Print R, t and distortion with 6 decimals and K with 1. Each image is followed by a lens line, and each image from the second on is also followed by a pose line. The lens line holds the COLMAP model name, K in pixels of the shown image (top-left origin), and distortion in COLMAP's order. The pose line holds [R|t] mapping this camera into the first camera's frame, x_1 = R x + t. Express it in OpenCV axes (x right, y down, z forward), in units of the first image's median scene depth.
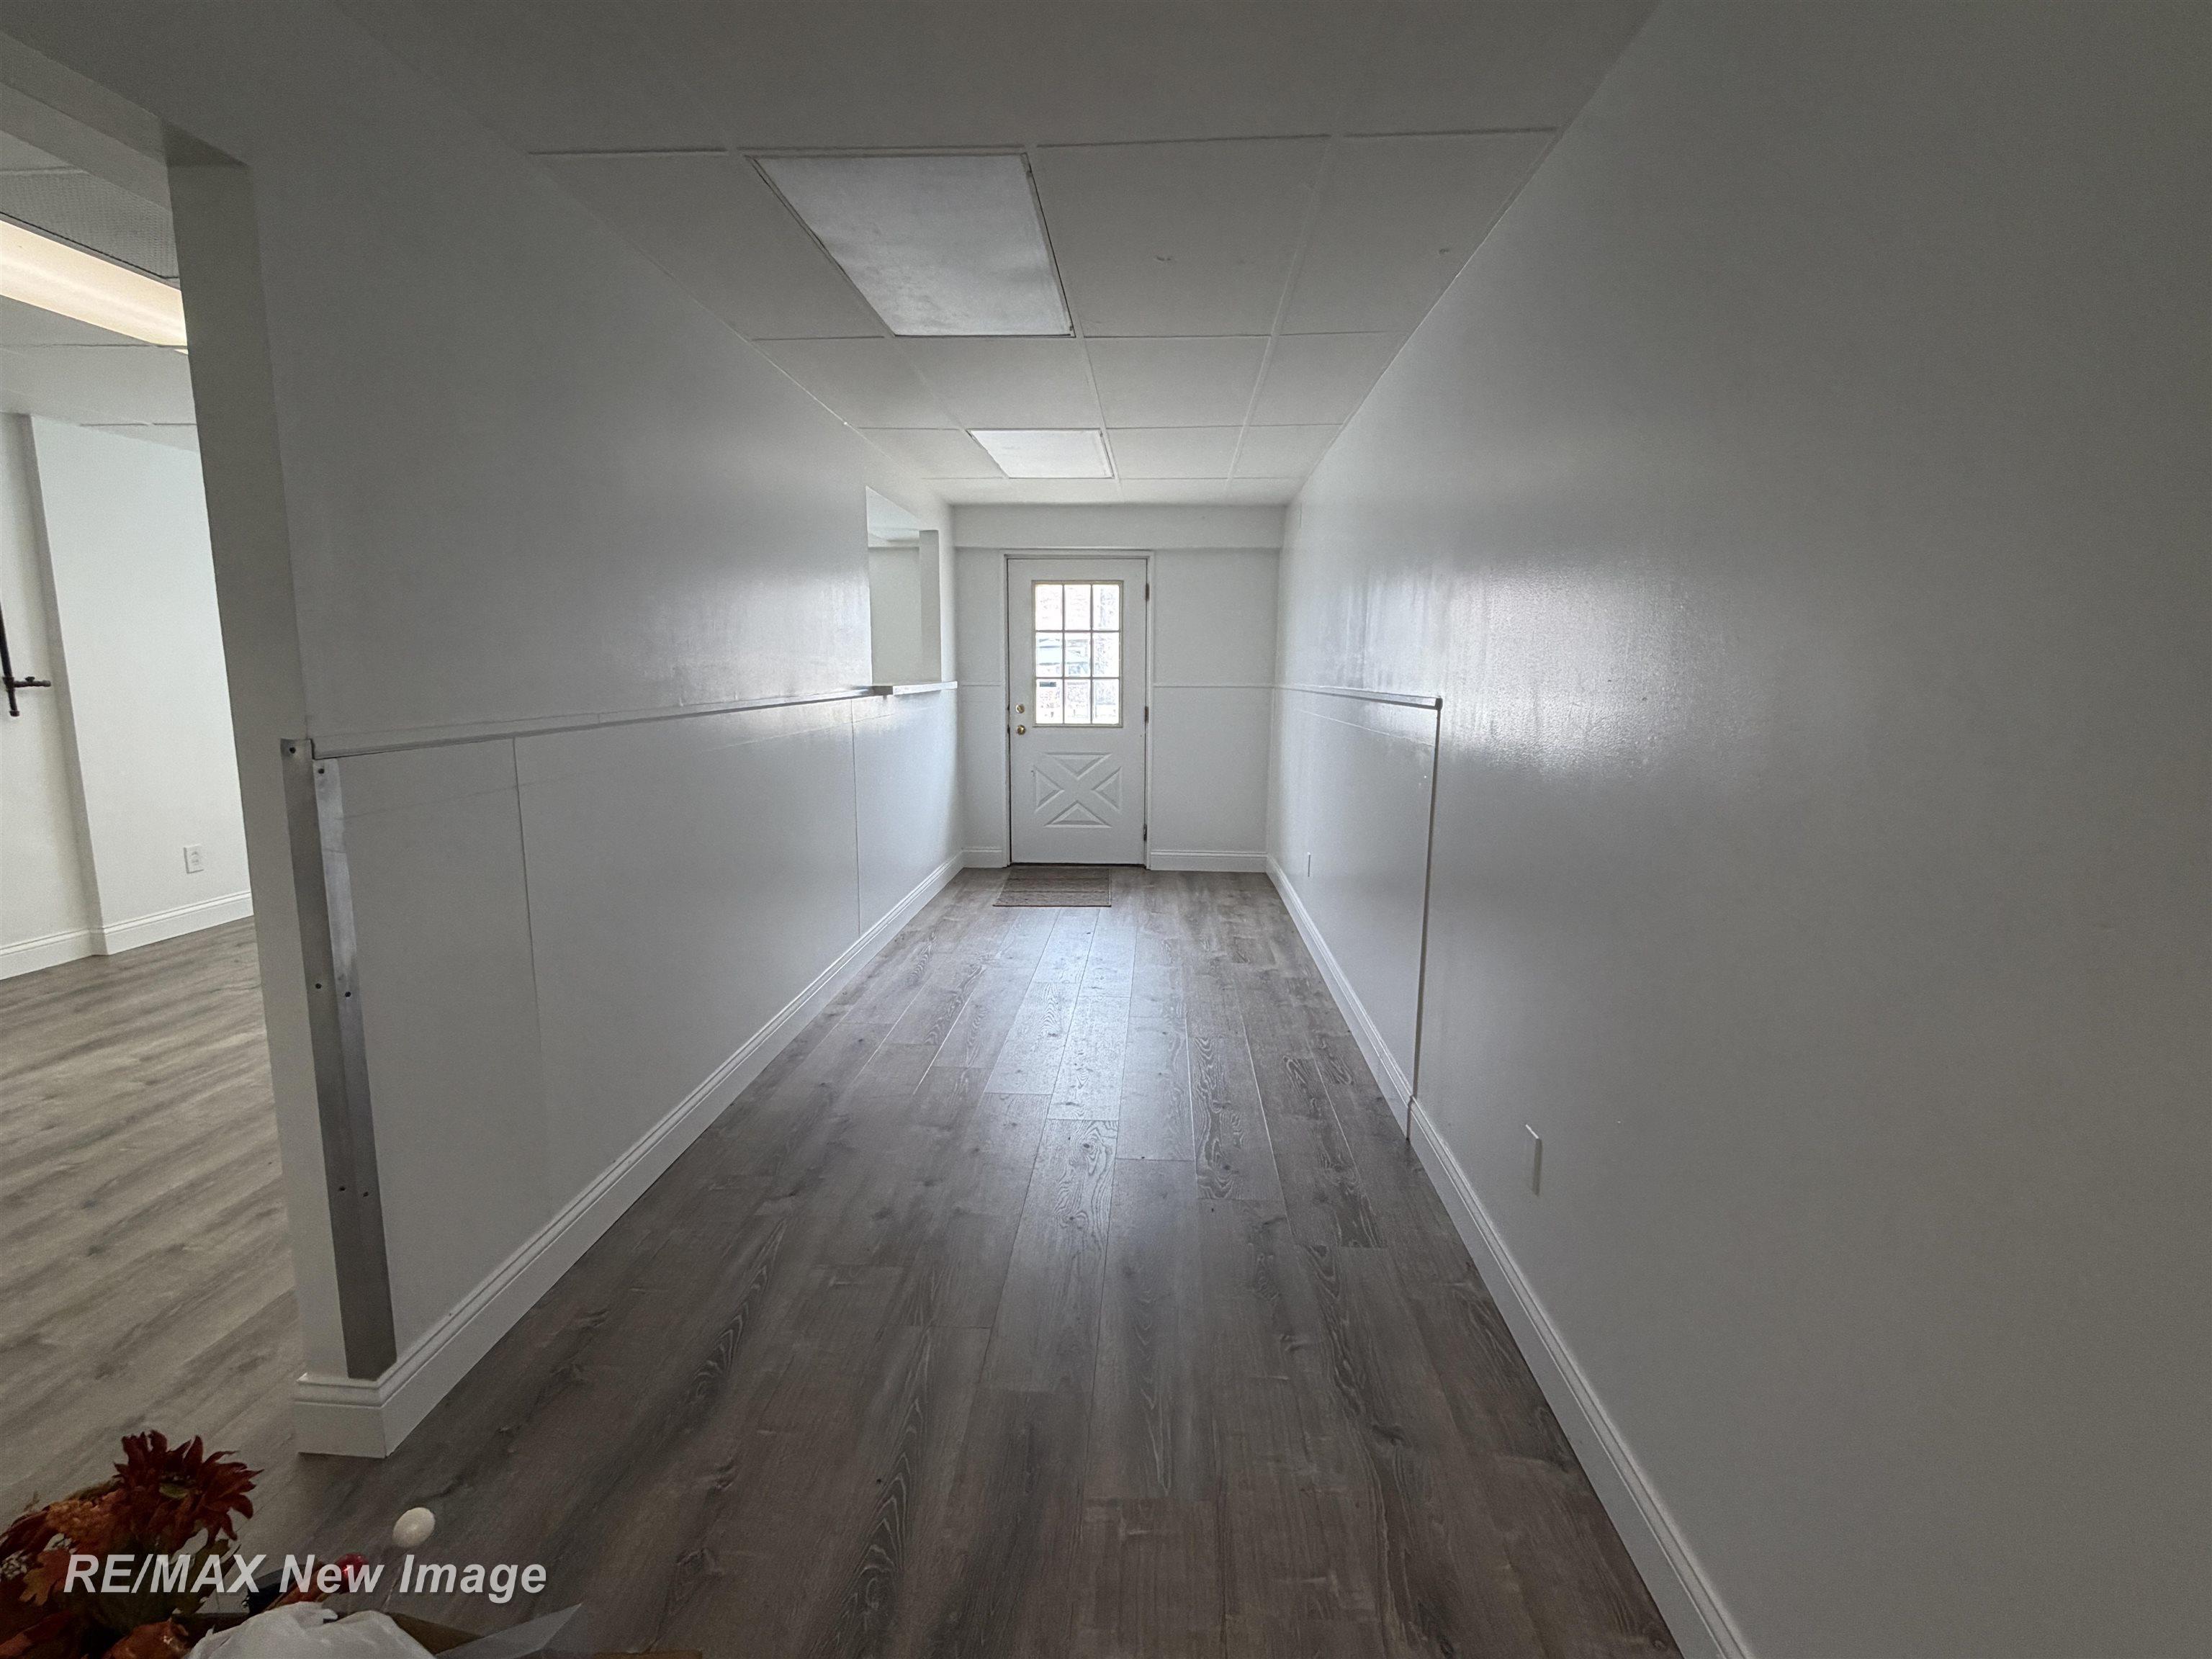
lens RADIAL K [[1036.7, 0, 1108.4], [0, 1036.7, 826.9], [0, 0, 1]] dist [0.002439, 0.000144]
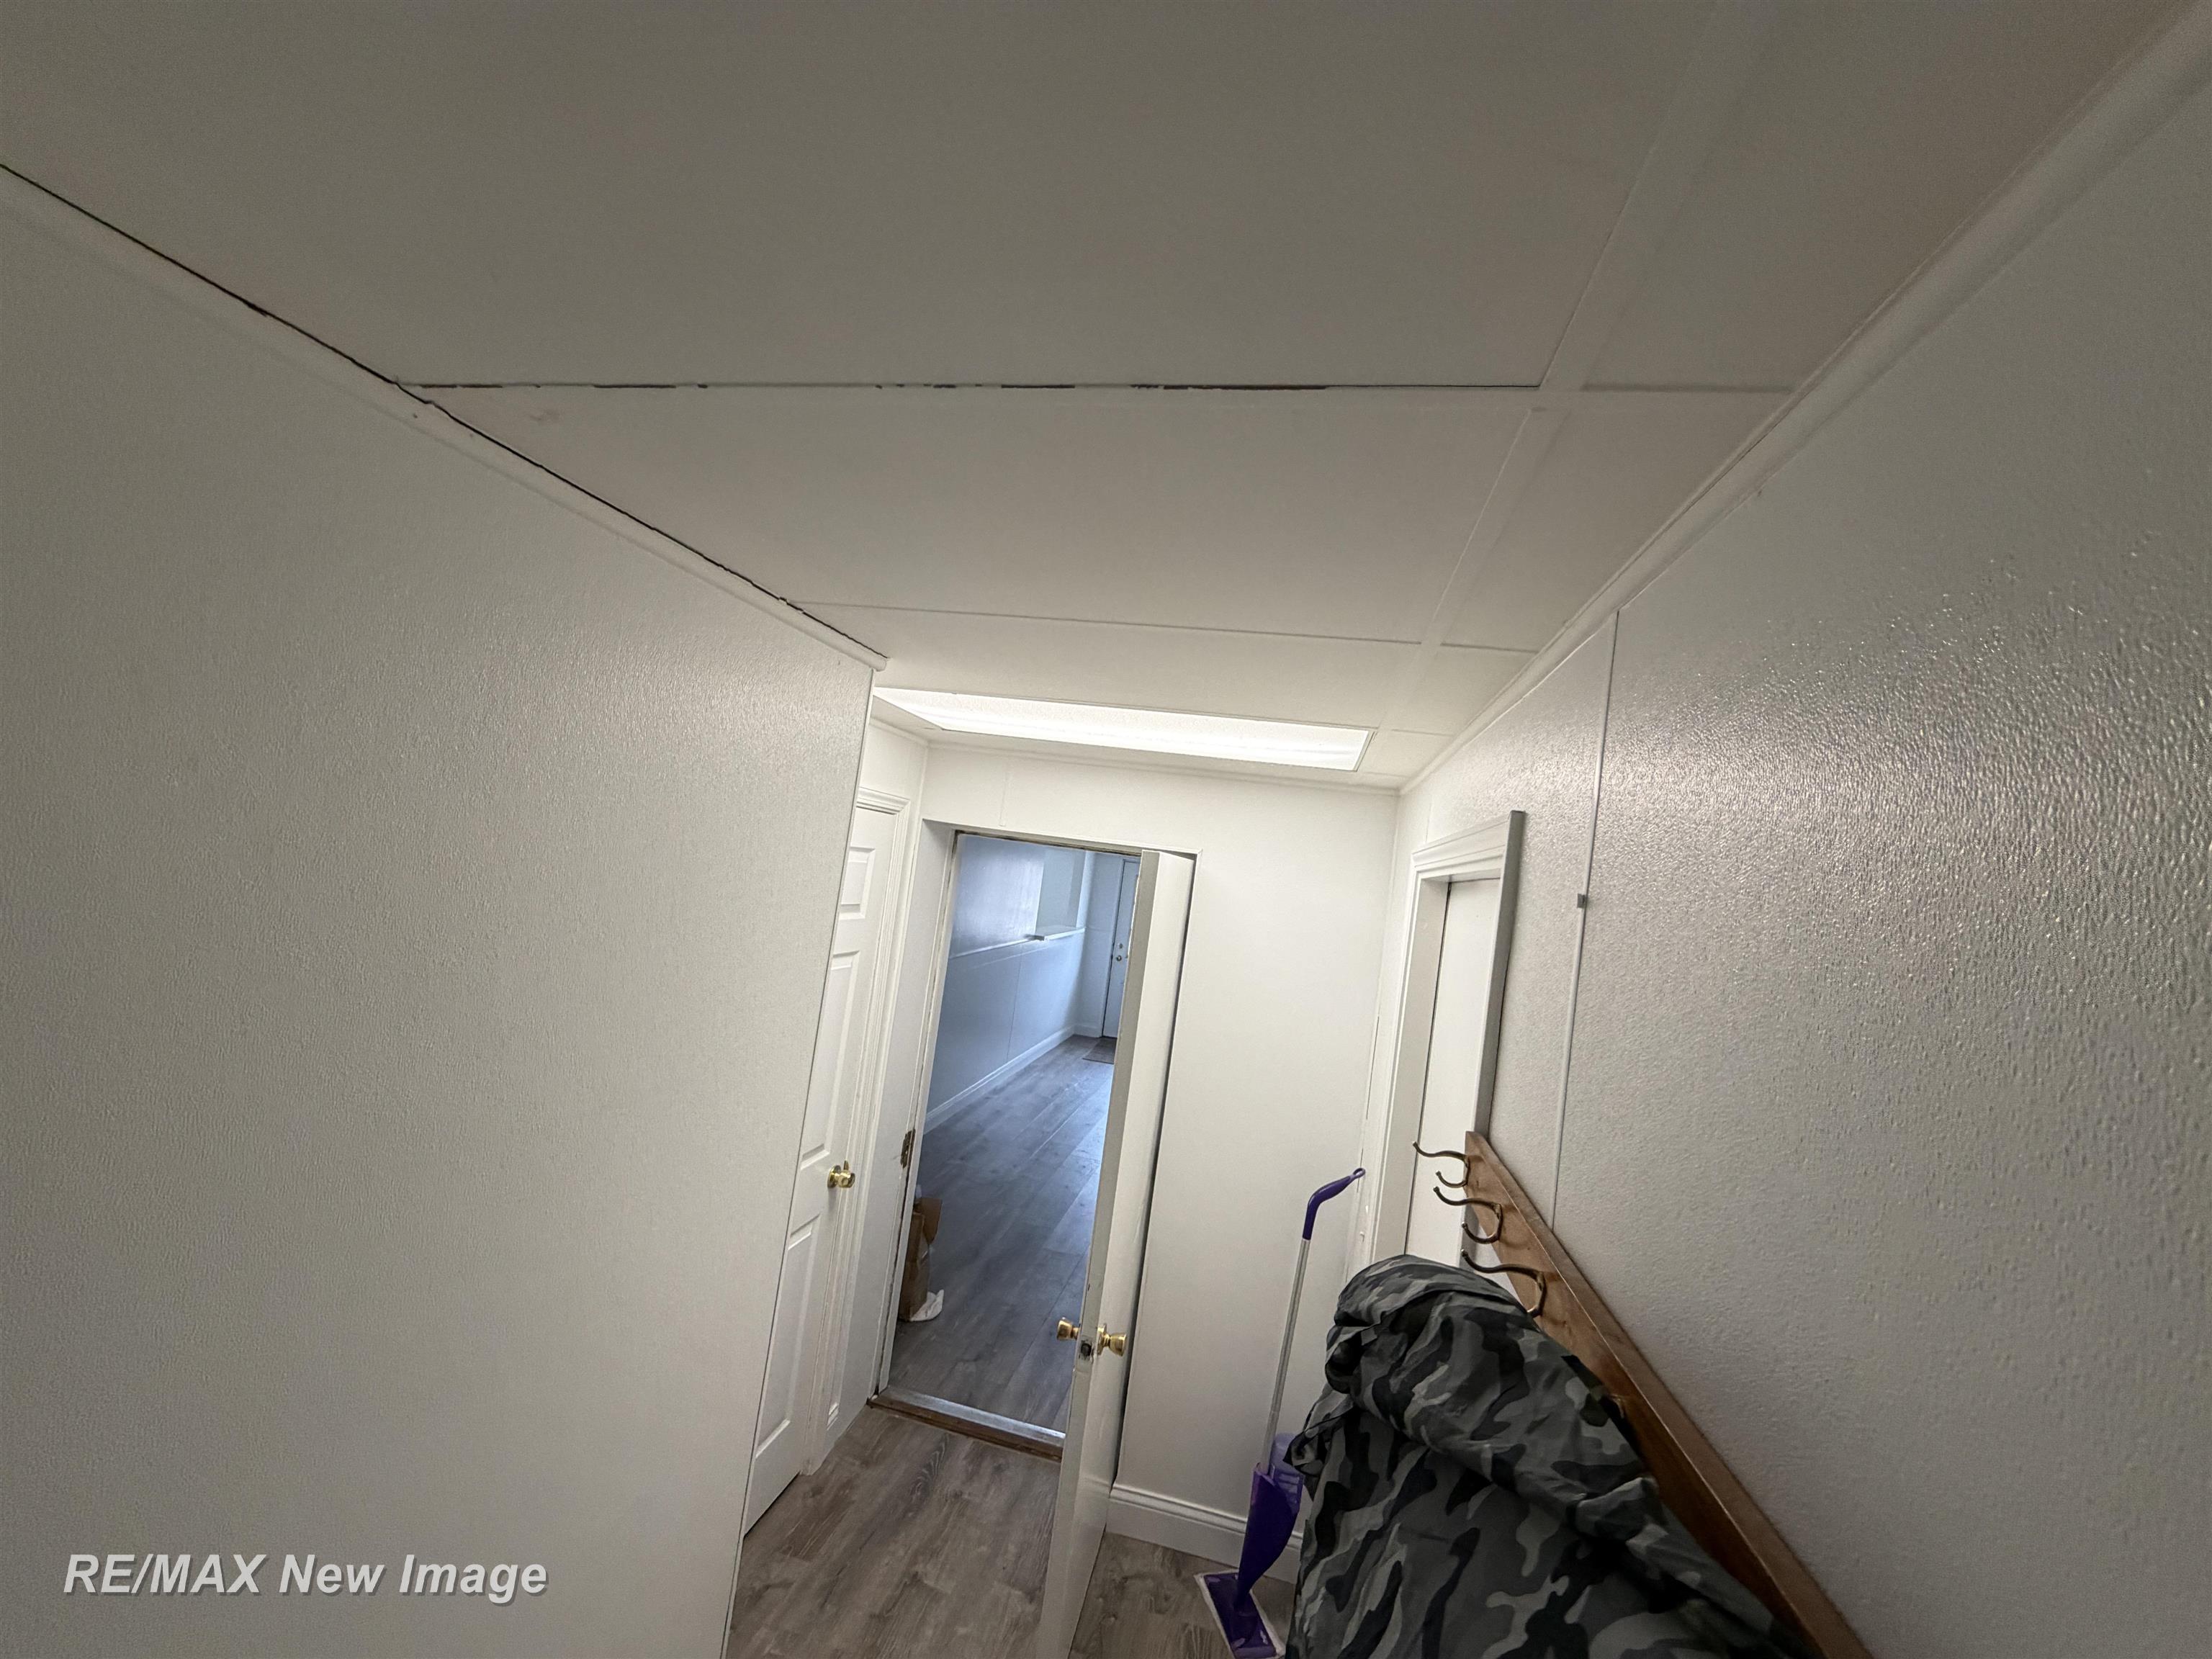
lens RADIAL K [[876.9, 0, 1108.8], [0, 876.9, 823.8], [0, 0, 1]] dist [0.007573, 0.000043]
pose [[0.978471, 0.112439, -0.173065, 0.195907], [-0.145192, 0.970980, -0.190047, -0.047790], [0.146674, 0.211084, 0.966401, -0.714403]]
